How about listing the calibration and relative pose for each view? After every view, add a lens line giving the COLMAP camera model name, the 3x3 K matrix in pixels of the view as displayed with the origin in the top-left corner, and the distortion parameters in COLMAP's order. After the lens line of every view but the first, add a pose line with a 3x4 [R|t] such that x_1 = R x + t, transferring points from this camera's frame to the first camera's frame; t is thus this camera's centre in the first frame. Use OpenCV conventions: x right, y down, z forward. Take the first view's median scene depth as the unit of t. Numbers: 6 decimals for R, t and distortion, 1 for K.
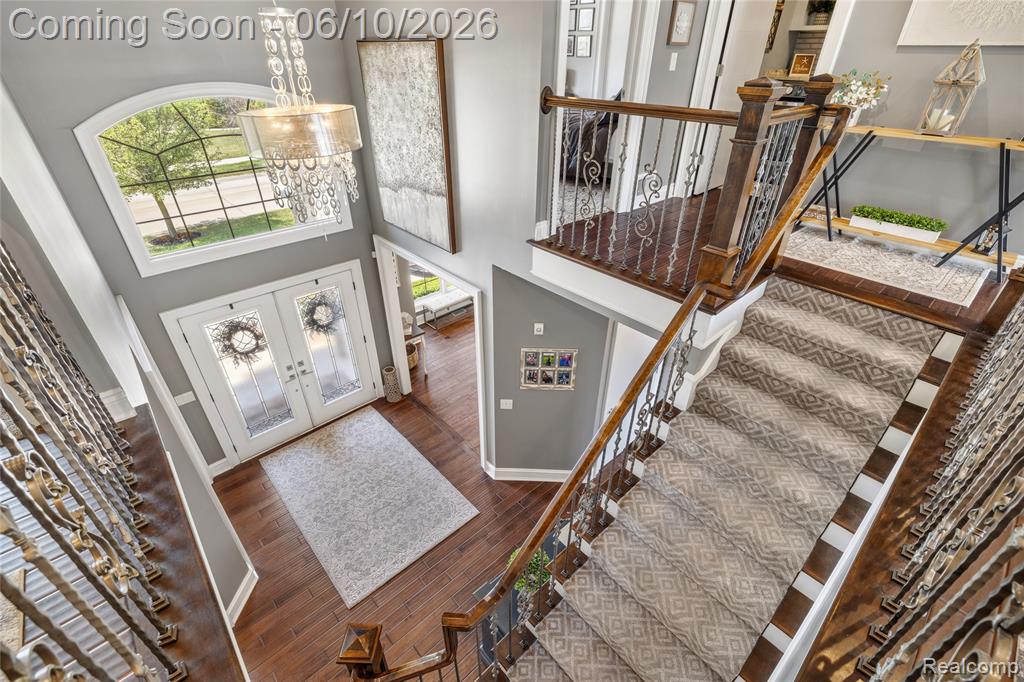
lens RADIAL K [[456.8, 0, 512.7], [0, 456.8, 339.2], [0, 0, 1]] dist [-0.008607, 0.004669]
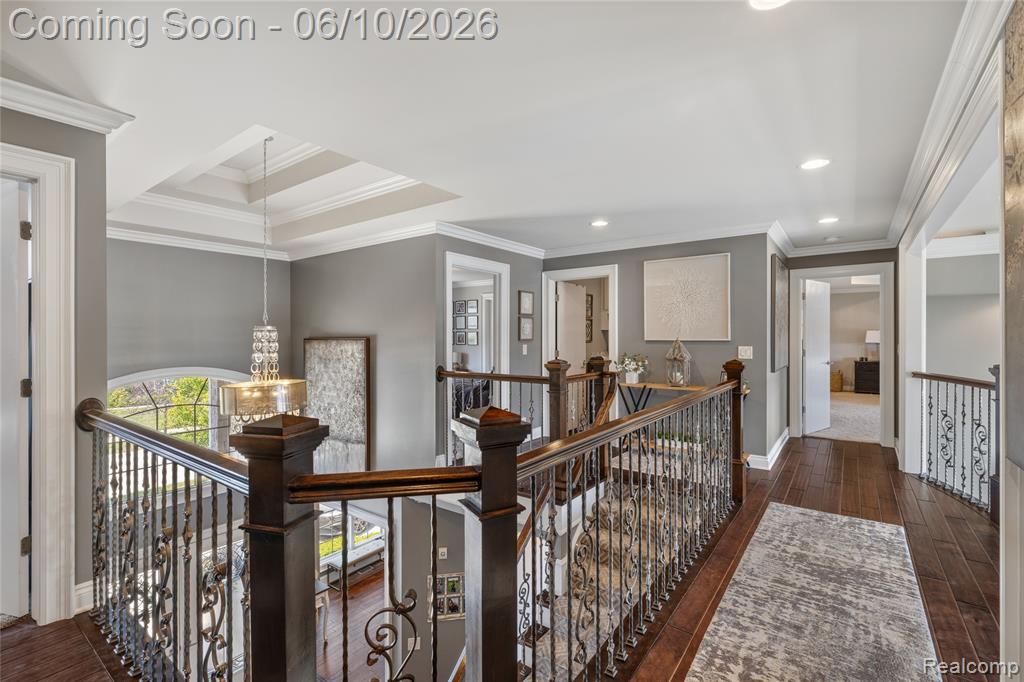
lens RADIAL K [[456.8, 0, 511.4], [0, 456.8, 338.1], [0, 0, 1]] dist [-0.008607, 0.004669]
pose [[0.981534, -0.009014, 0.191076, 0.014715], [0.109462, 0.845646, -0.522399, 0.157065], [-0.156873, 0.533668, 0.831017, -0.291591]]
